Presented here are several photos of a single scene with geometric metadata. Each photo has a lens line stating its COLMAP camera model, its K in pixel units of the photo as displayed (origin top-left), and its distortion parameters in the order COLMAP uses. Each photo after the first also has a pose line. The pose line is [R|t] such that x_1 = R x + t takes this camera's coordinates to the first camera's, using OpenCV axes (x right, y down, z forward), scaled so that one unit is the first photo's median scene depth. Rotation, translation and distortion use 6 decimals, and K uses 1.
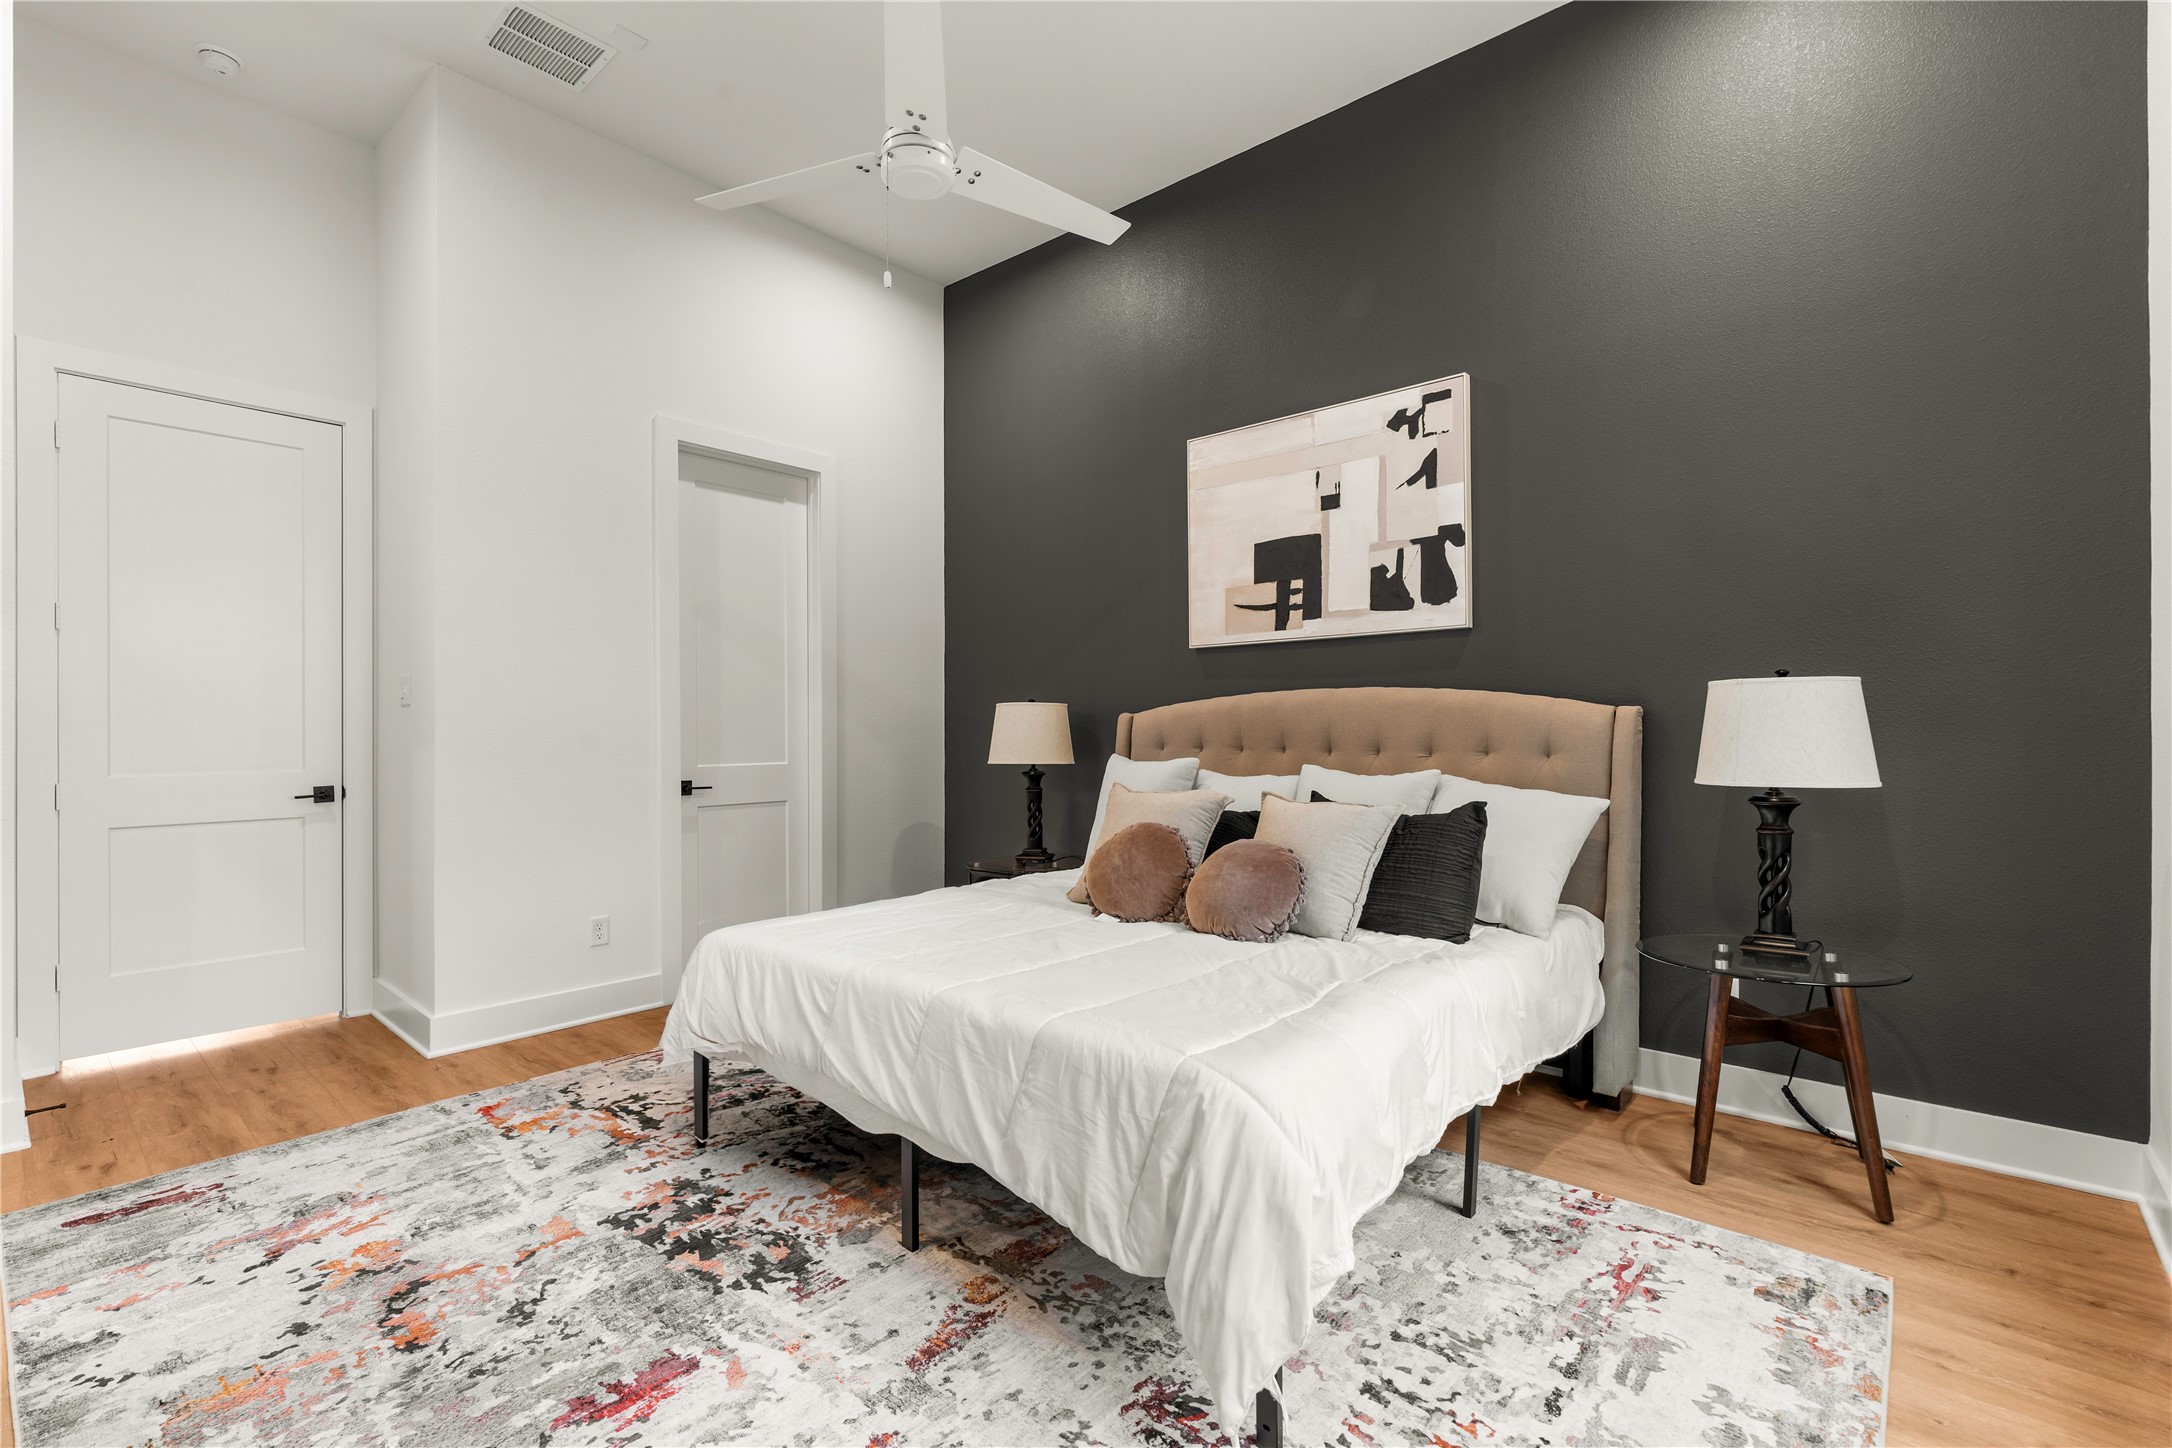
lens RADIAL K [[973.8, 0, 1094.4], [0, 973.8, 730.3], [0, 0, 1]] dist [-0.006815, 0.002331]
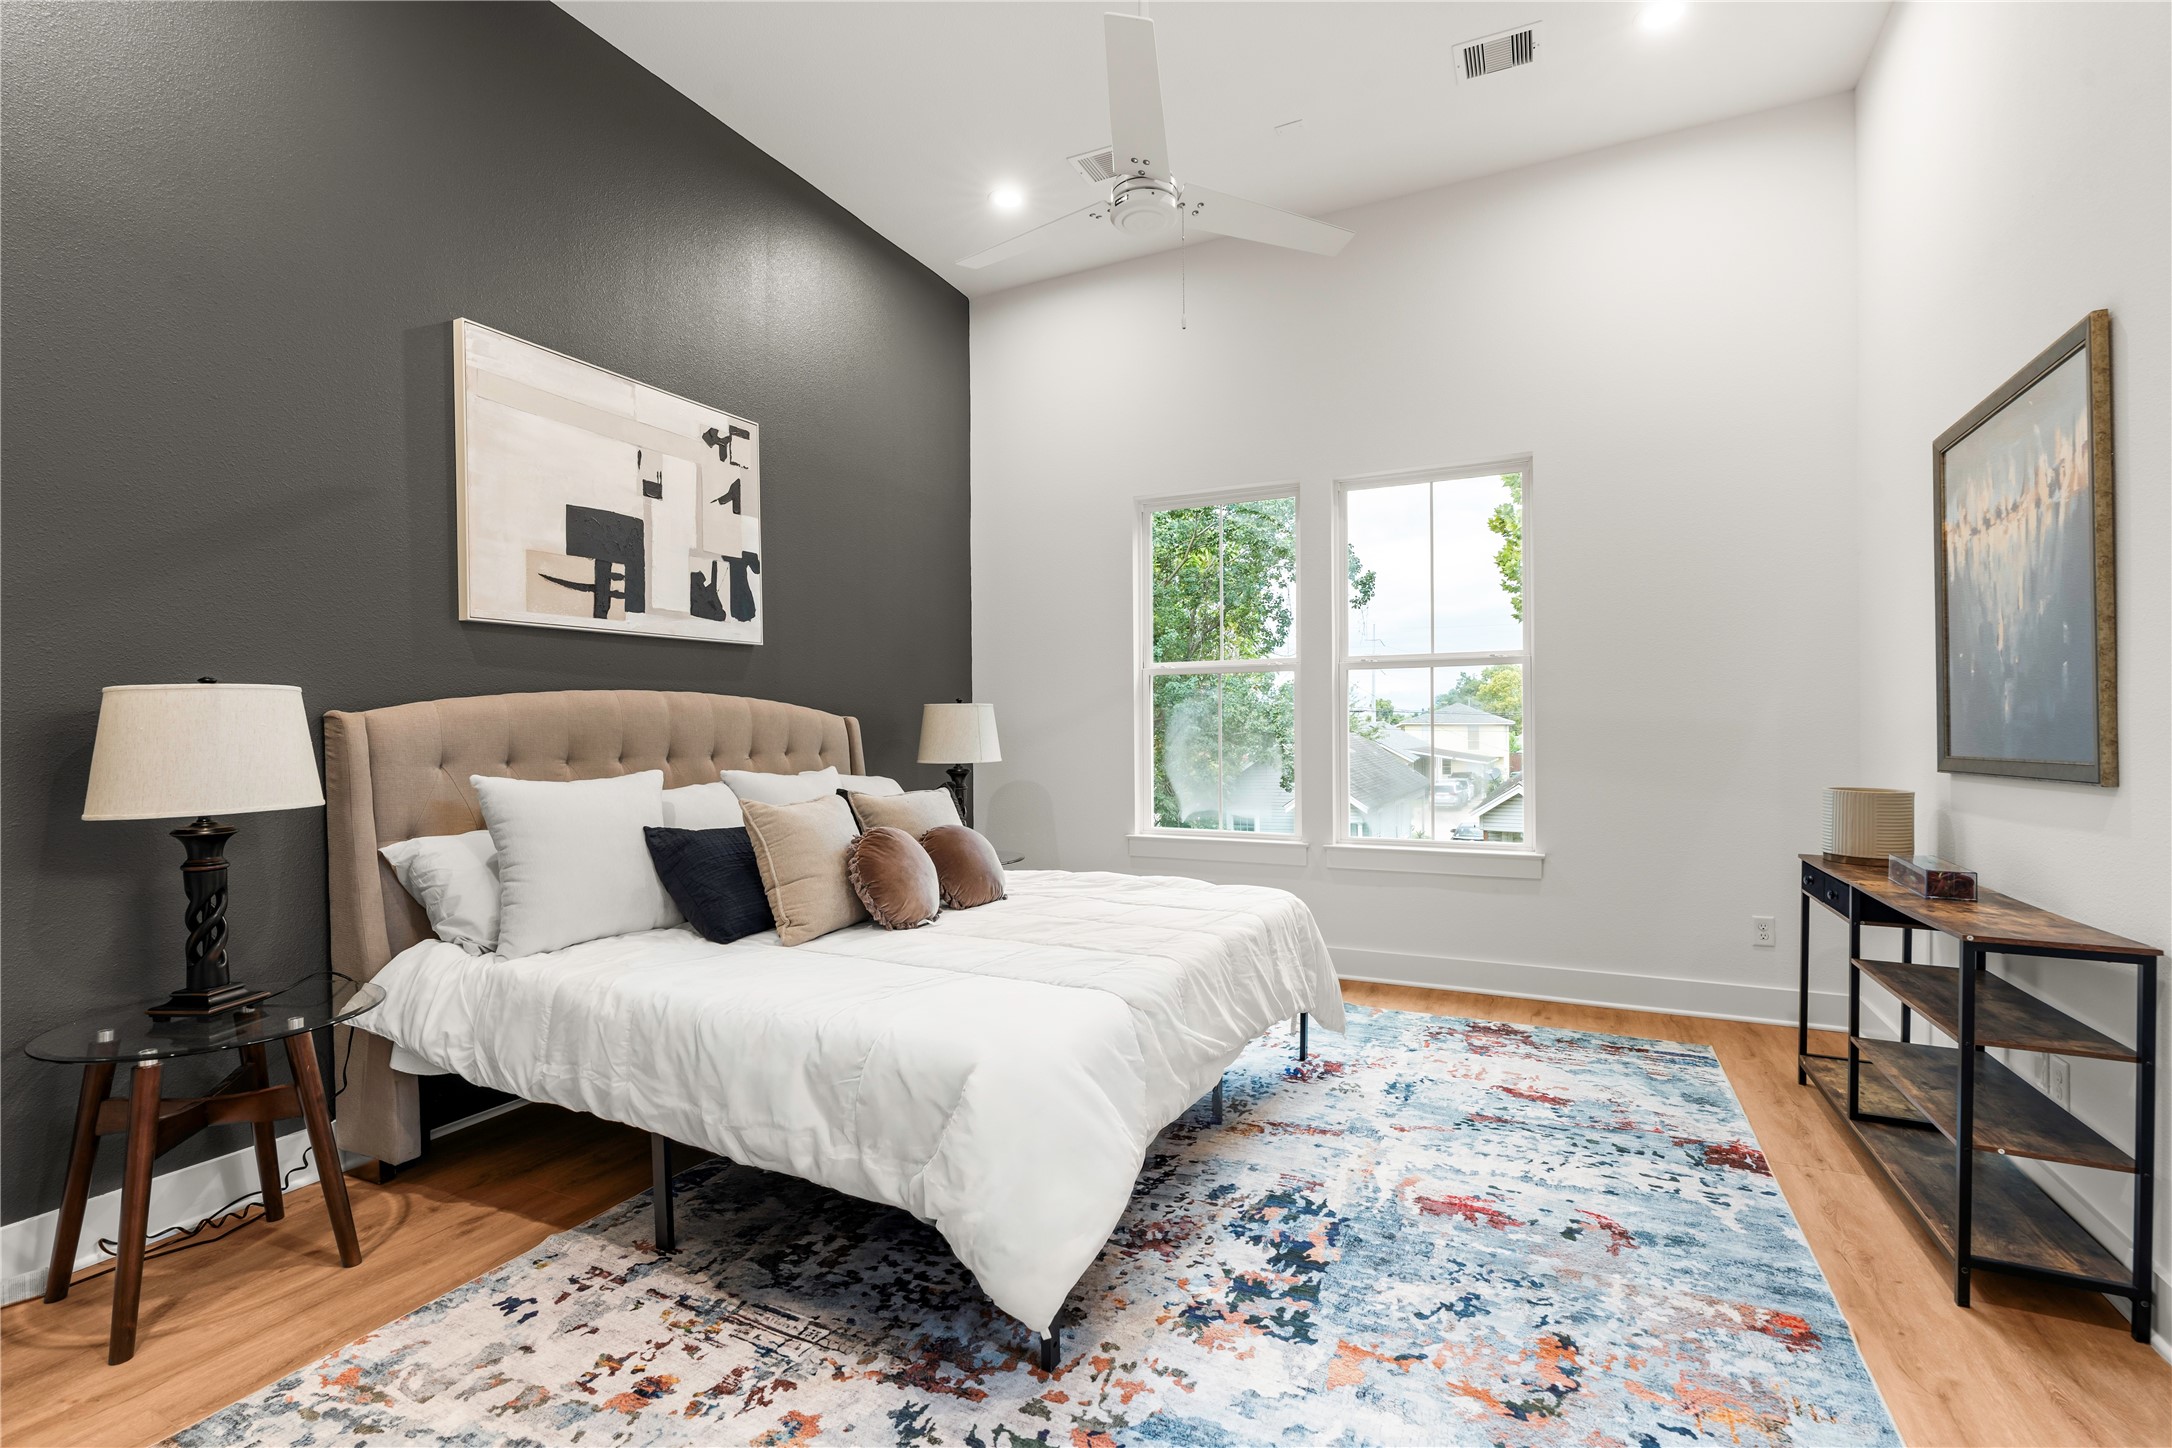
lens RADIAL K [[973.8, 0, 1079.2], [0, 973.8, 726.5], [0, 0, 1]] dist [-0.006815, 0.002331]
pose [[-0.241817, 0.005878, 0.970304, -1.054919], [0.013378, 0.999907, -0.002723, -0.001552], [-0.970230, 0.012322, -0.241873, 1.165266]]
